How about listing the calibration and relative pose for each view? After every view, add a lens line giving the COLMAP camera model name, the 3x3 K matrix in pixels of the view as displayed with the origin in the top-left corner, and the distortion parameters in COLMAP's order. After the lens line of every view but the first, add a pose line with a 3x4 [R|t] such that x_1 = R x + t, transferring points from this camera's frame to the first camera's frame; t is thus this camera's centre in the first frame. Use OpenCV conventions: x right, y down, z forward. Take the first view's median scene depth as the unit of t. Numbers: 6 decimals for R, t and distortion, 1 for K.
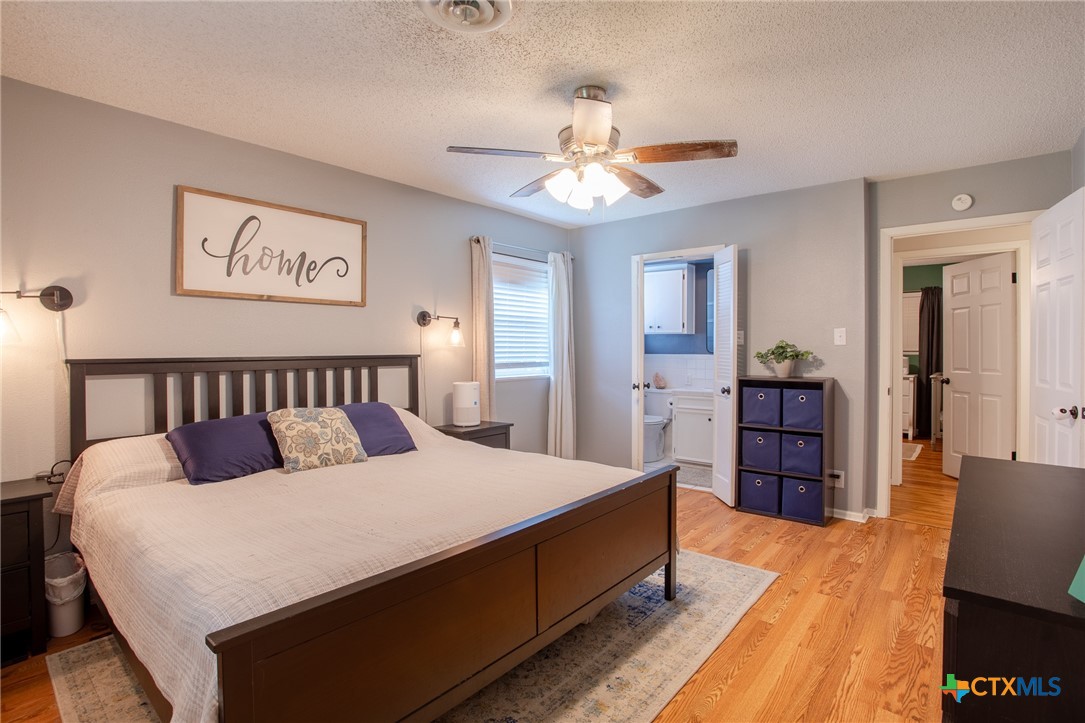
lens RADIAL K [[525.5, 0, 544.9], [0, 525.5, 355.6], [0, 0, 1]] dist [-0.078467, 0.023770]
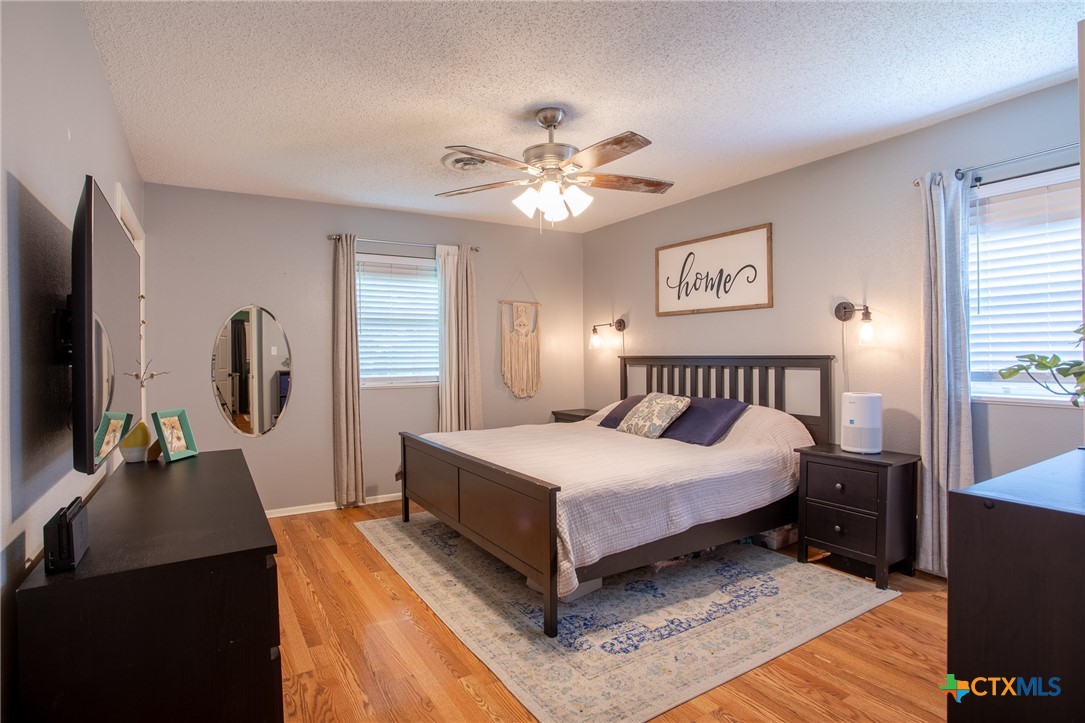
lens RADIAL K [[562.1, 0, 542.5], [0, 562.1, 361.5], [0, 0, 1]] dist [-0.082409, 0.026210]
pose [[-0.313228, 0.025077, -0.949347, 1.000898], [0.002757, 0.999671, 0.025497, -0.021673], [0.949674, 0.005369, -0.313194, 1.125315]]
